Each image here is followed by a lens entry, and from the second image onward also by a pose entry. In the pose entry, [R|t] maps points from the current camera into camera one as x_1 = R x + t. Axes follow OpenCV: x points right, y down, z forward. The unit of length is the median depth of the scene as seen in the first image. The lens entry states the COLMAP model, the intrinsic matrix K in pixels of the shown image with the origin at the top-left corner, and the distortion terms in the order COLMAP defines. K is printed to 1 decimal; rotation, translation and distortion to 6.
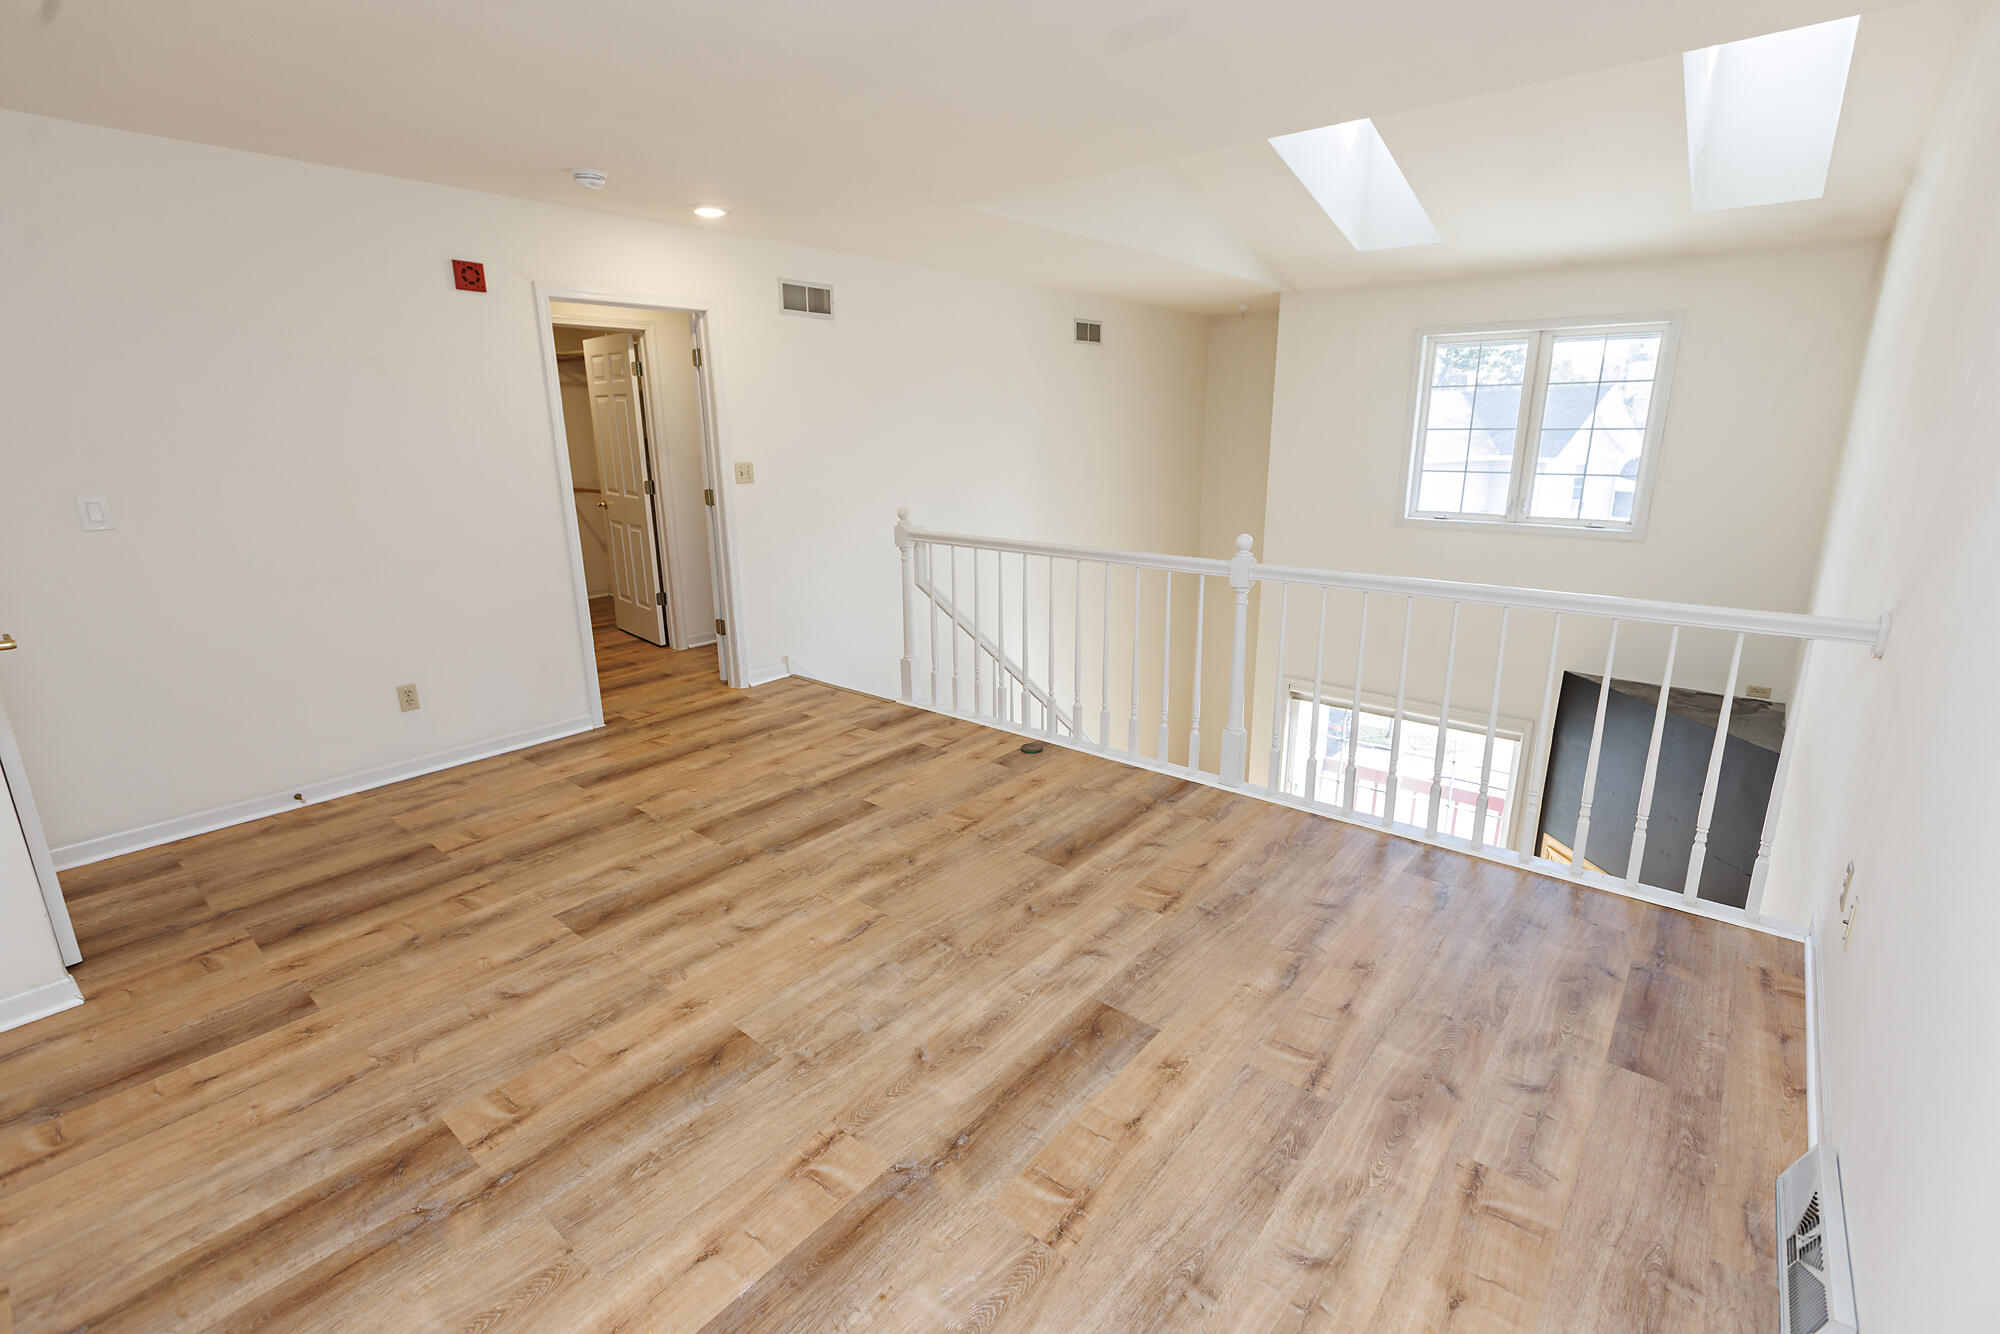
lens RADIAL K [[903.6, 0, 1003.6], [0, 903.6, 664.6], [0, 0, 1]] dist [0.001563, -0.000040]
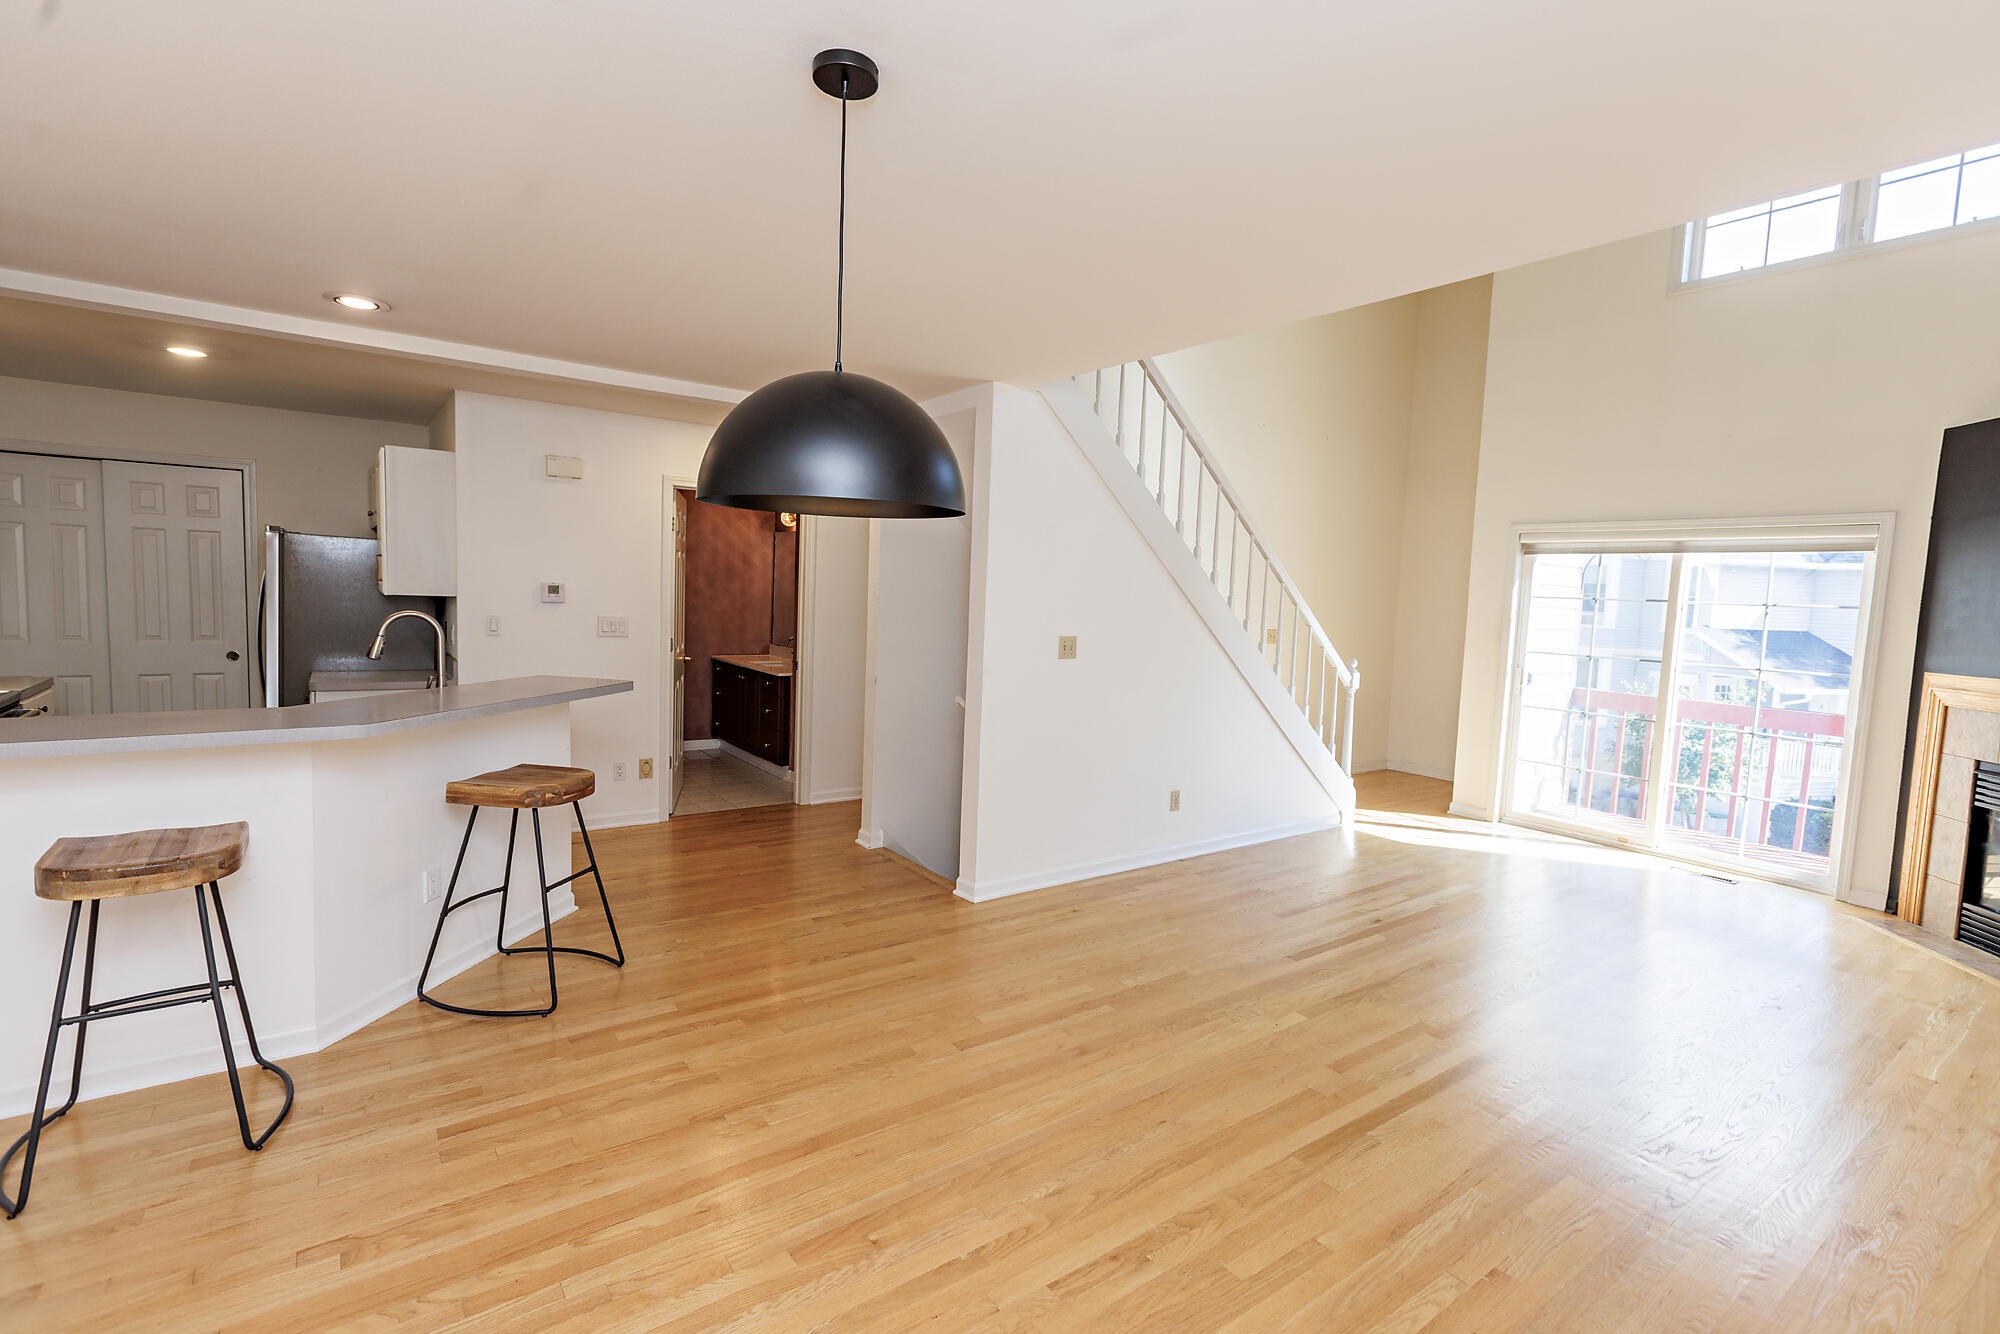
lens RADIAL K [[903.6, 0, 998.1], [0, 903.6, 661.4], [0, 0, 1]] dist [0.001563, -0.000040]
pose [[0.968208, 0.064038, -0.241811, 0.078807], [-0.107741, 0.979173, -0.172081, 0.356357], [0.225756, 0.192663, 0.954943, 0.174536]]
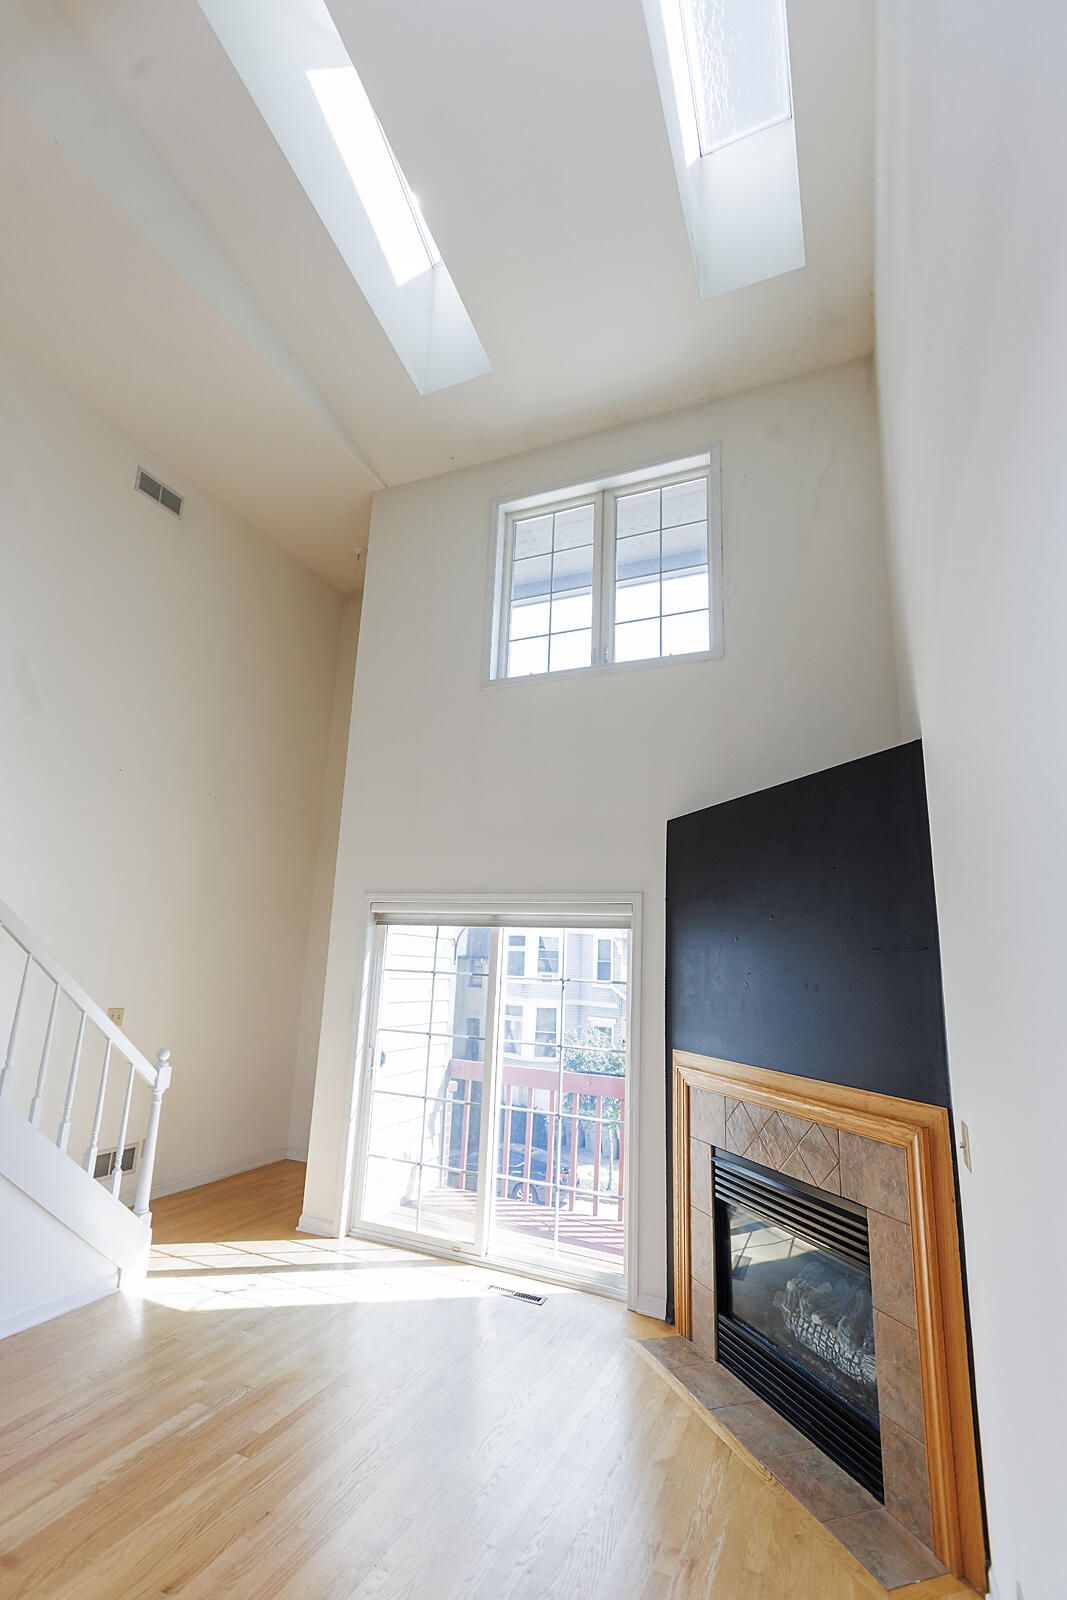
lens RADIAL K [[722.9, 0, 535.7], [0, 722.9, 809.7], [0, 0, 1]] dist [0.001563, -0.000040]
pose [[0.961598, 0.102971, 0.254415, 0.320062], [0.023928, 0.891973, -0.451454, 0.259671], [-0.273418, 0.440205, 0.855256, 0.448592]]
